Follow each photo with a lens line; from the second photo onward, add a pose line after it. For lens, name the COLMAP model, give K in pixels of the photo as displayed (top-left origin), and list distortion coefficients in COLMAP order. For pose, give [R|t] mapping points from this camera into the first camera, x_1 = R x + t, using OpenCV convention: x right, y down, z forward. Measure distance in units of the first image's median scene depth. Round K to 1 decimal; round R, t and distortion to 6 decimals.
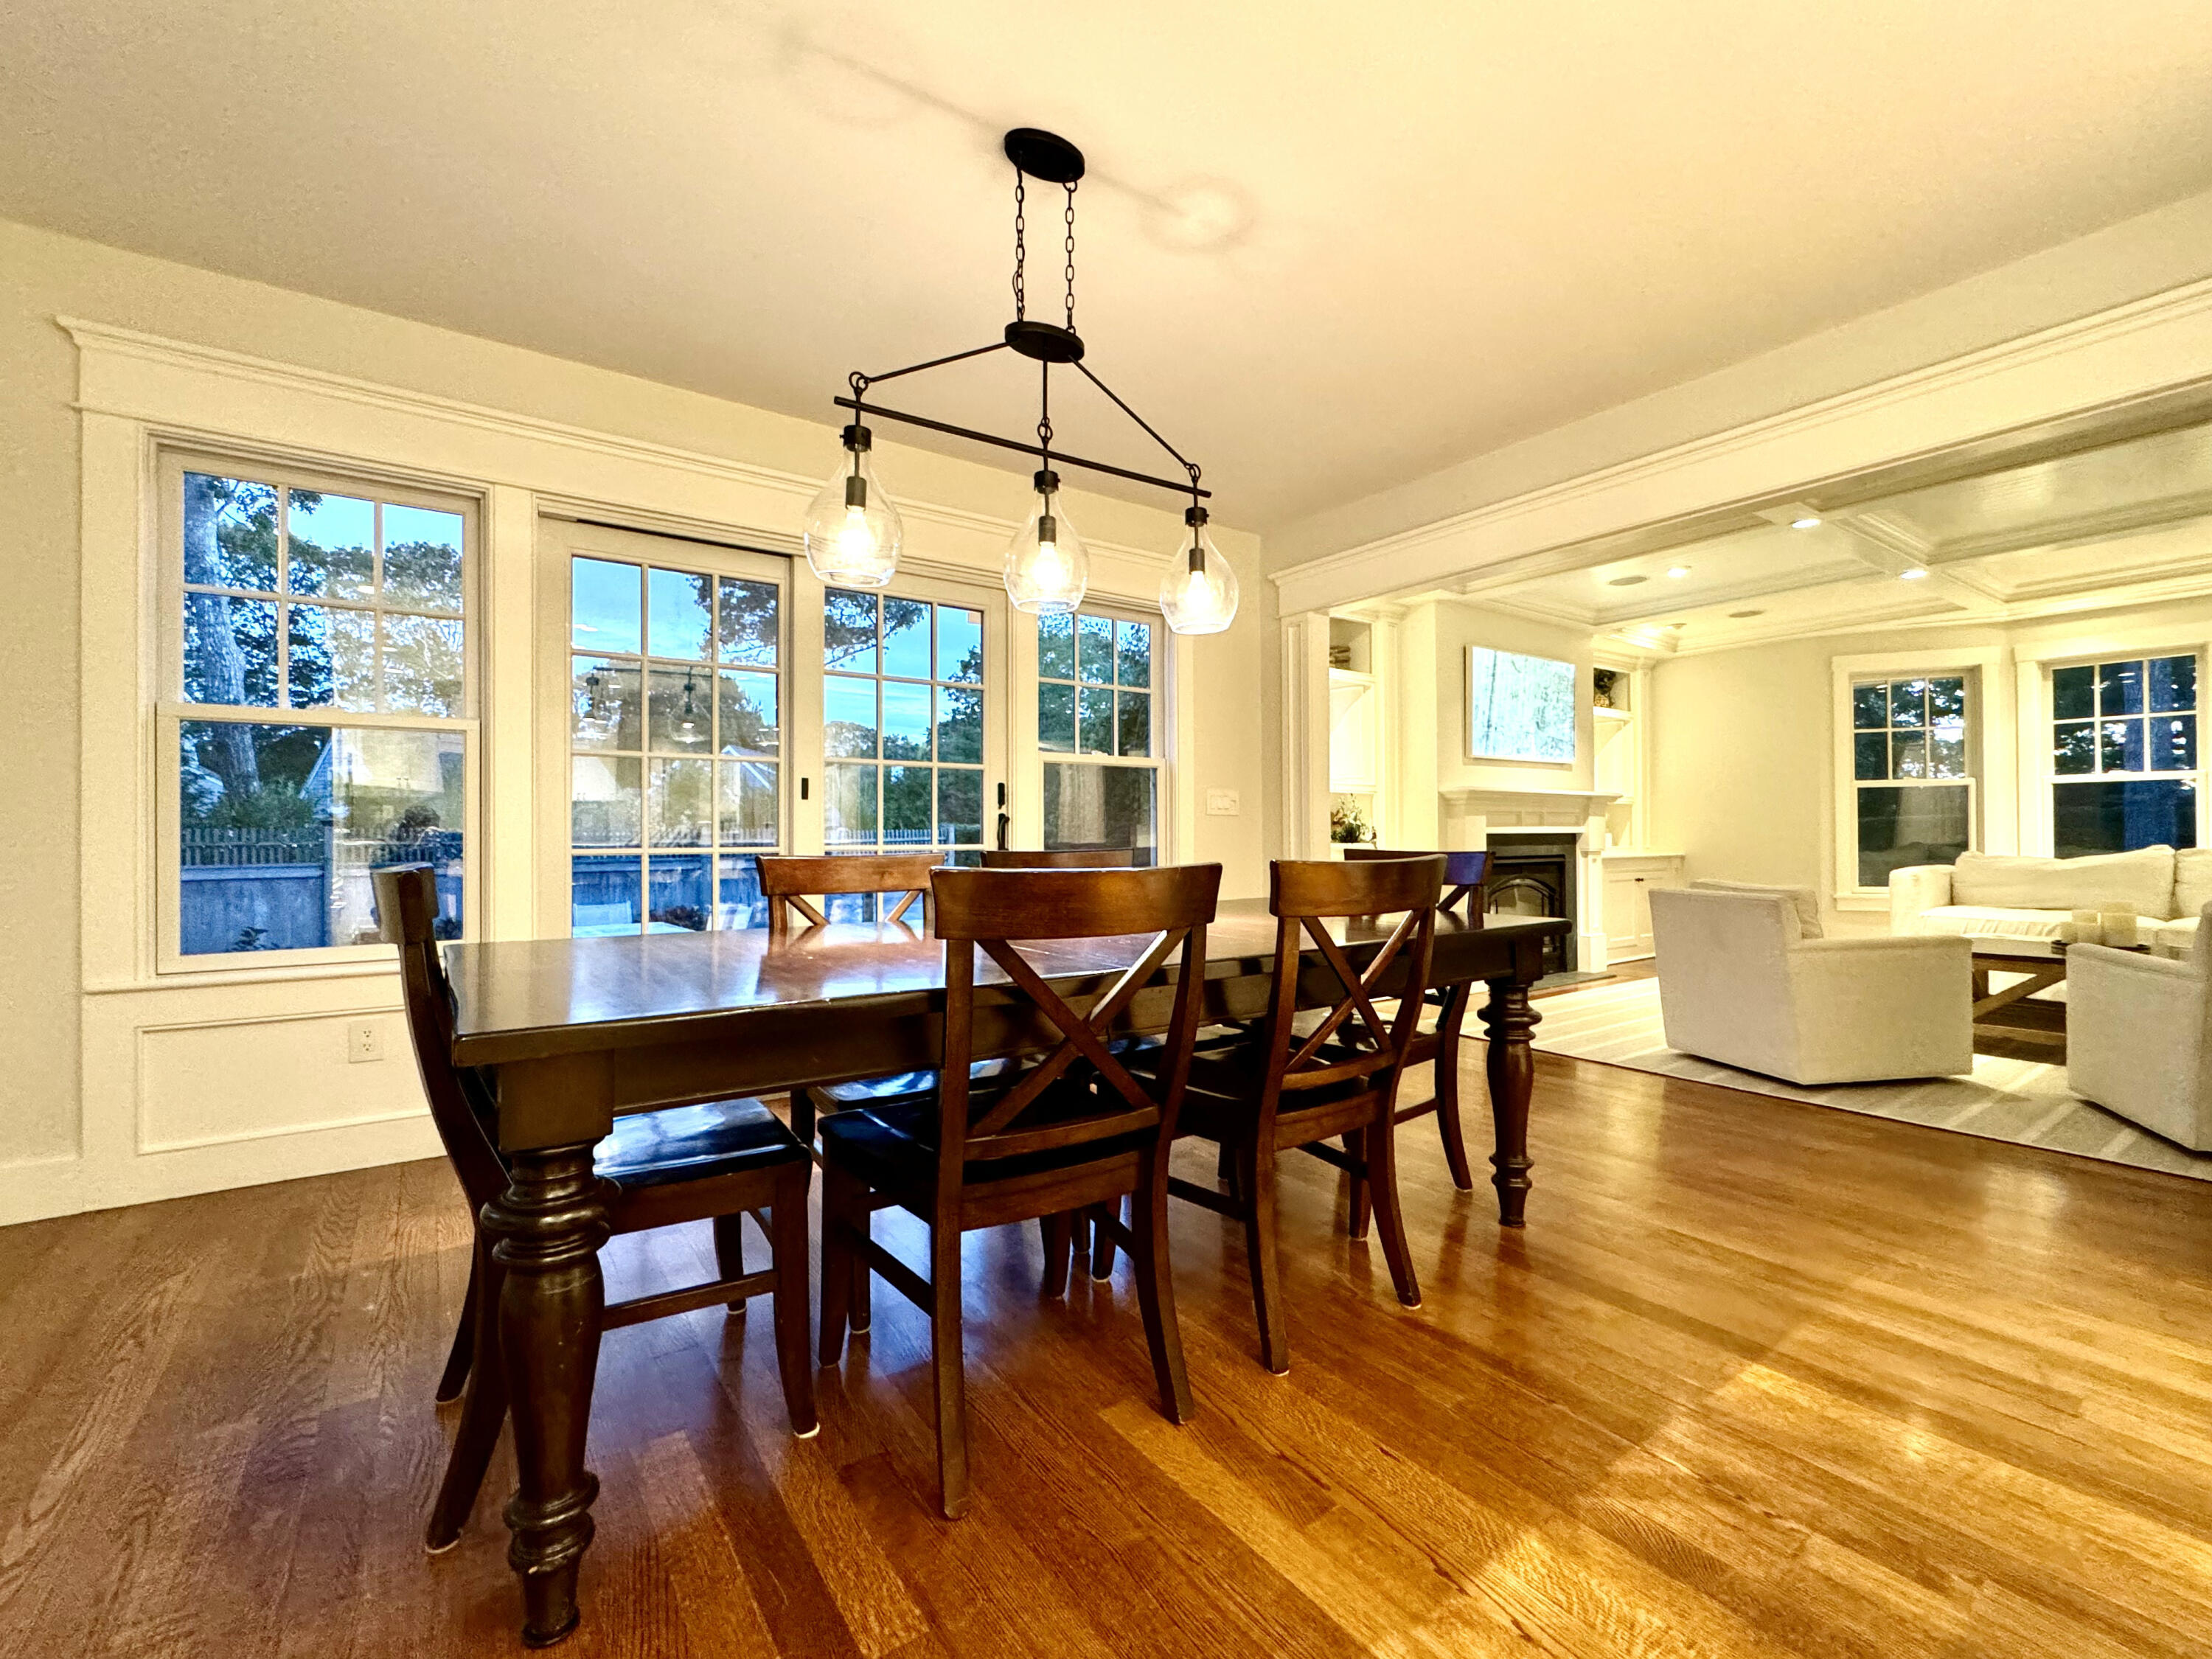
lens RADIAL K [[943.8, 0, 1106.0], [0, 943.8, 829.5], [0, 0, 1]] dist [-0.001317, -0.000429]
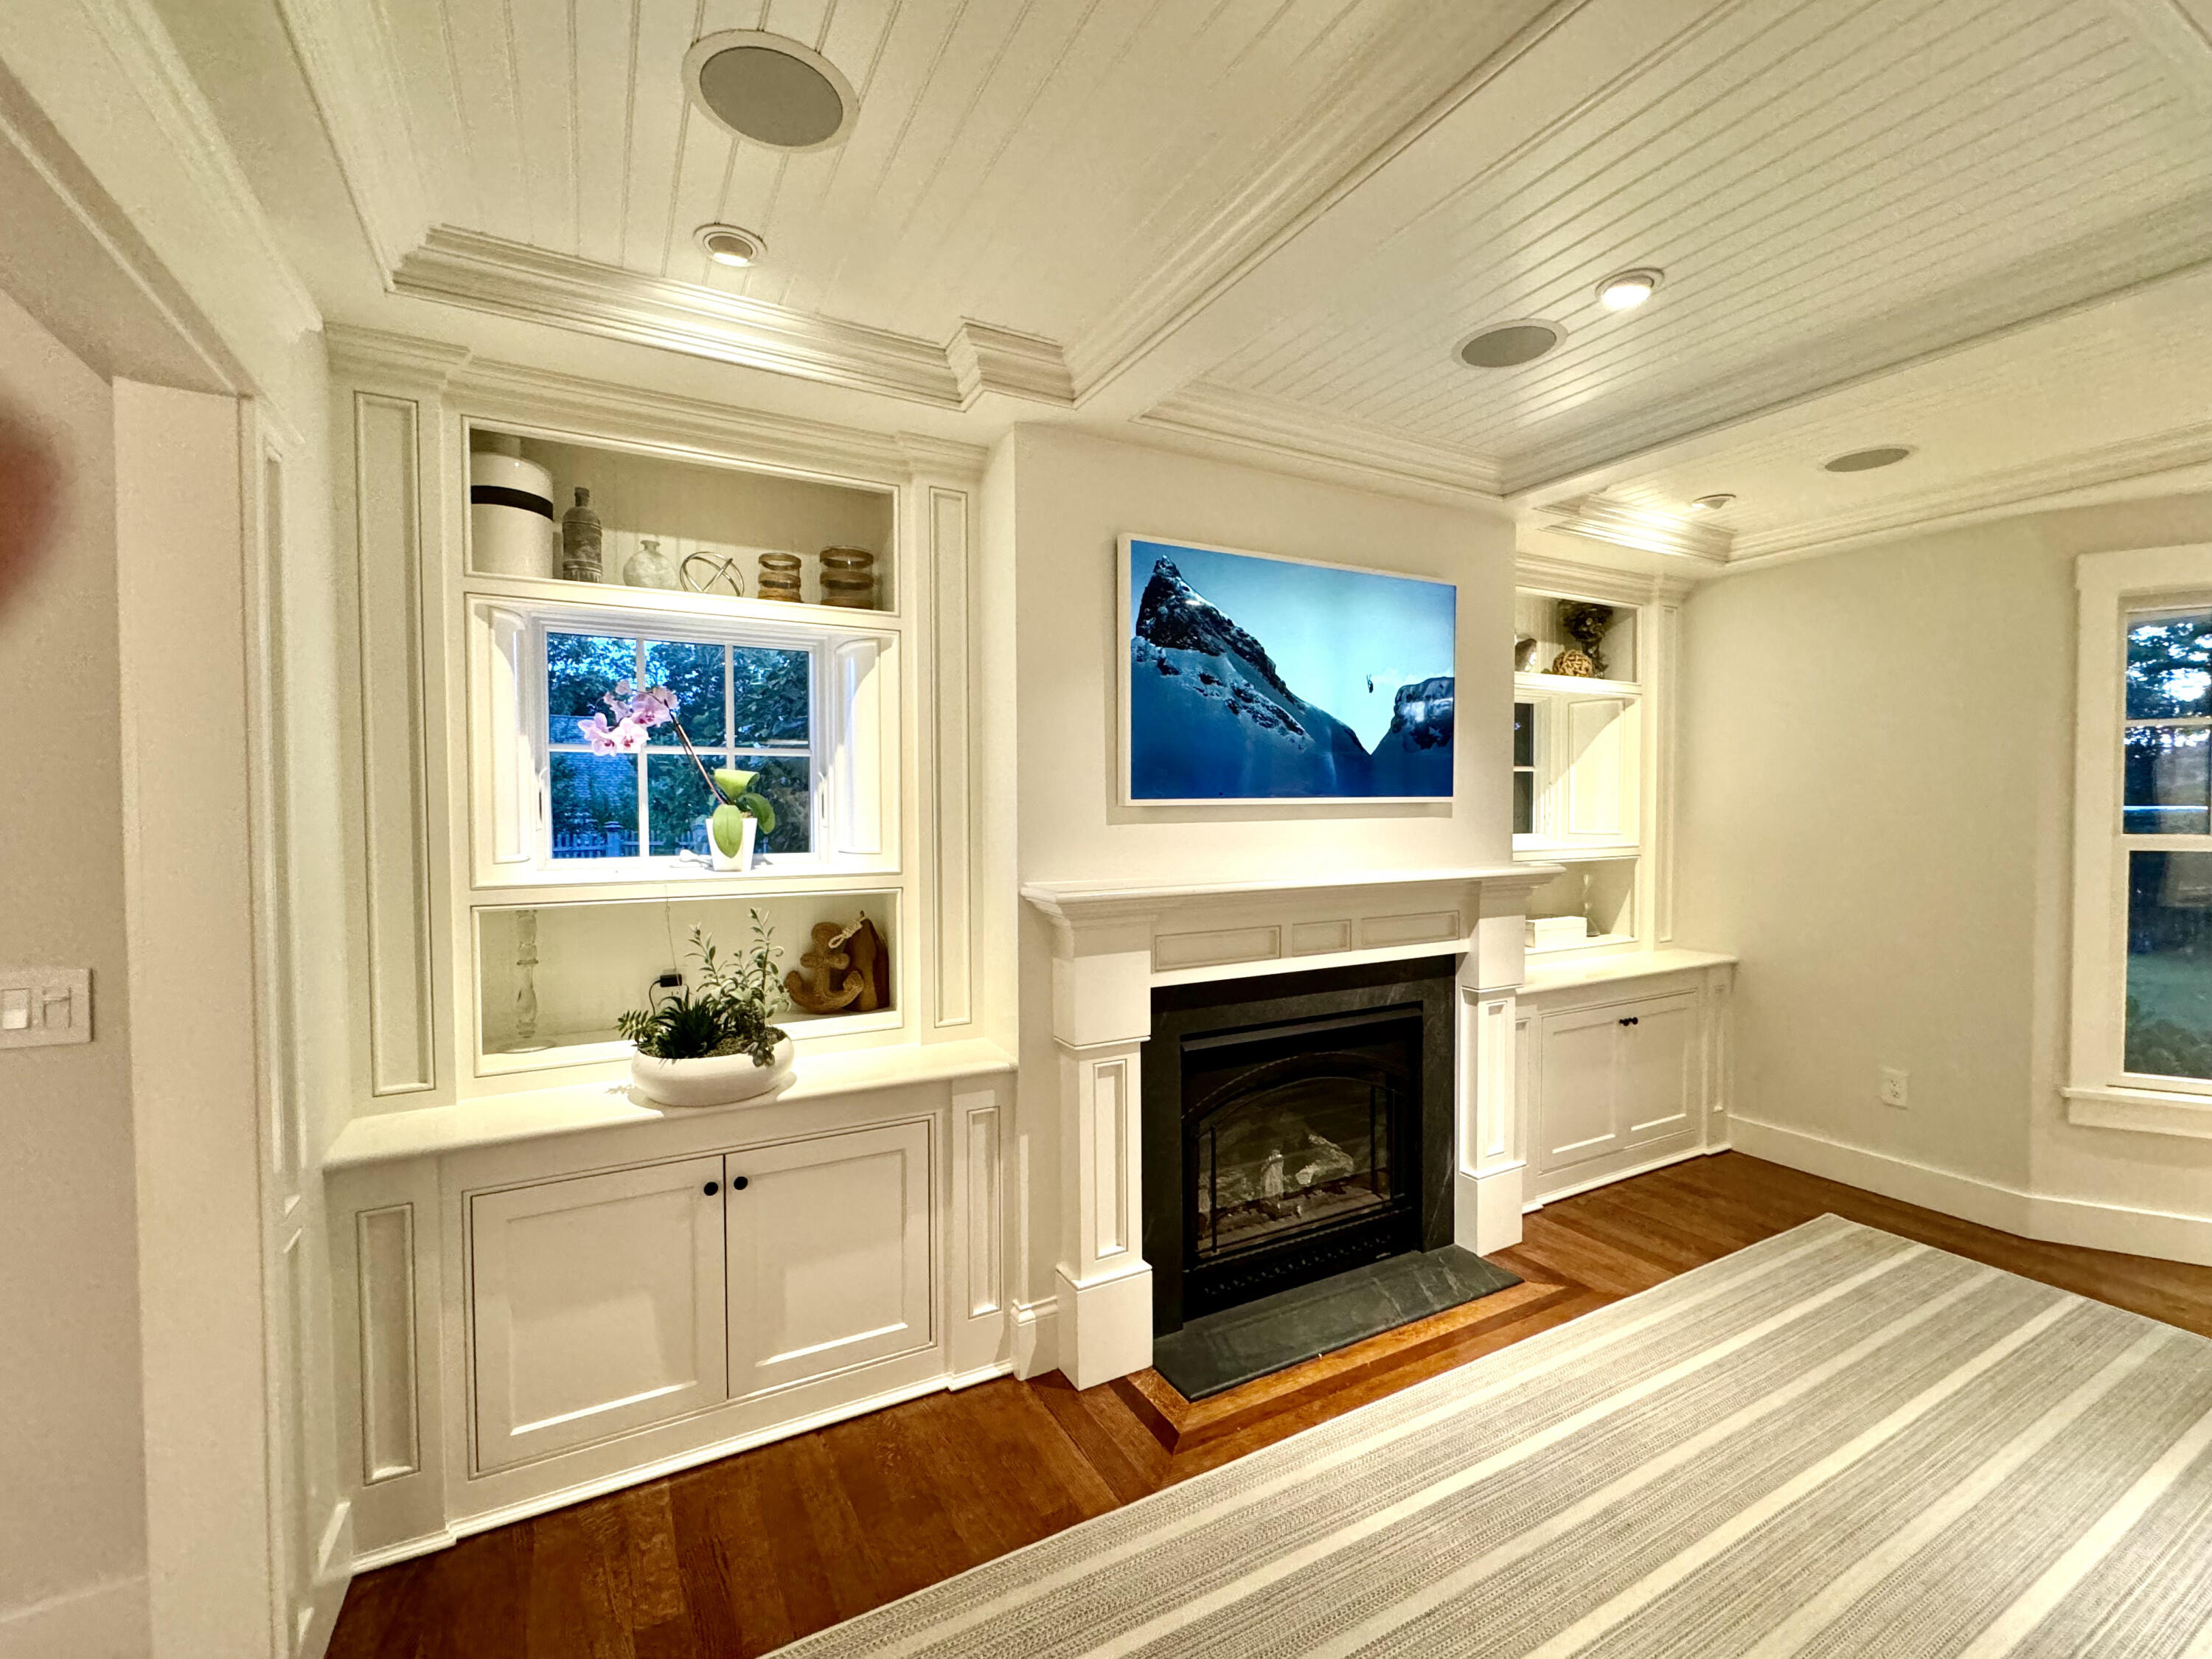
lens RADIAL K [[943.8, 0, 1106.0], [0, 943.8, 829.5], [0, 0, 1]] dist [-0.001317, -0.000429]
pose [[0.993237, 0.005874, -0.115959, 0.359697], [-0.001560, 0.999304, 0.037259, -0.069280], [0.116097, -0.036826, 0.992555, 0.491756]]
